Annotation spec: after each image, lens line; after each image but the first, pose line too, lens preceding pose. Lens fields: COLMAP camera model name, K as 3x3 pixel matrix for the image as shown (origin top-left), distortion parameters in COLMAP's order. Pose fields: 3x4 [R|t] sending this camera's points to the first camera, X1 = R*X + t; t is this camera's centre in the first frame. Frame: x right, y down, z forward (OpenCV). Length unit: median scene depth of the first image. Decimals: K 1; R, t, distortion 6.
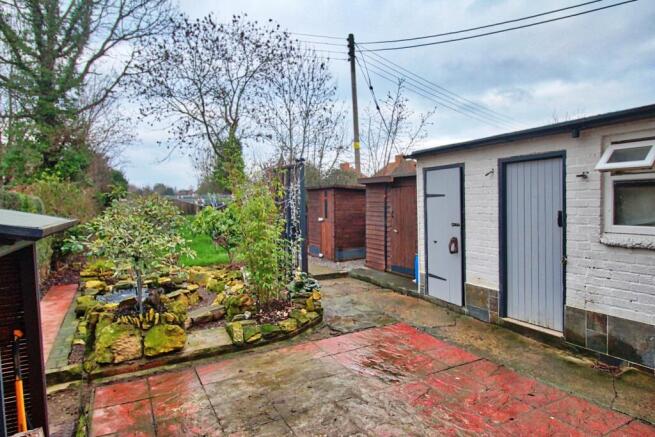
lens RADIAL K [[391.4, 0, 327.5], [0, 391.4, 218.5], [0, 0, 1]] dist [0.001679, 0.000349]
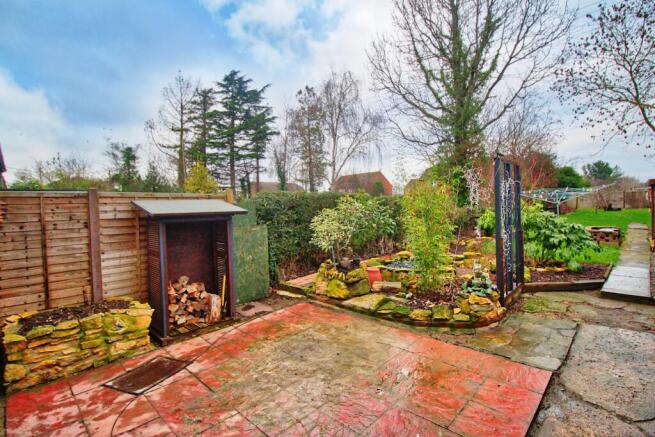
lens RADIAL K [[314.4, 0, 331.7], [0, 314.4, 210.6], [0, 0, 1]] dist [-0.000126, -0.000076]
pose [[0.334778, 0.035619, -0.941624, 0.677624], [-0.028426, 0.999212, 0.027692, -0.033747], [0.941868, 0.017496, 0.335526, 0.511396]]
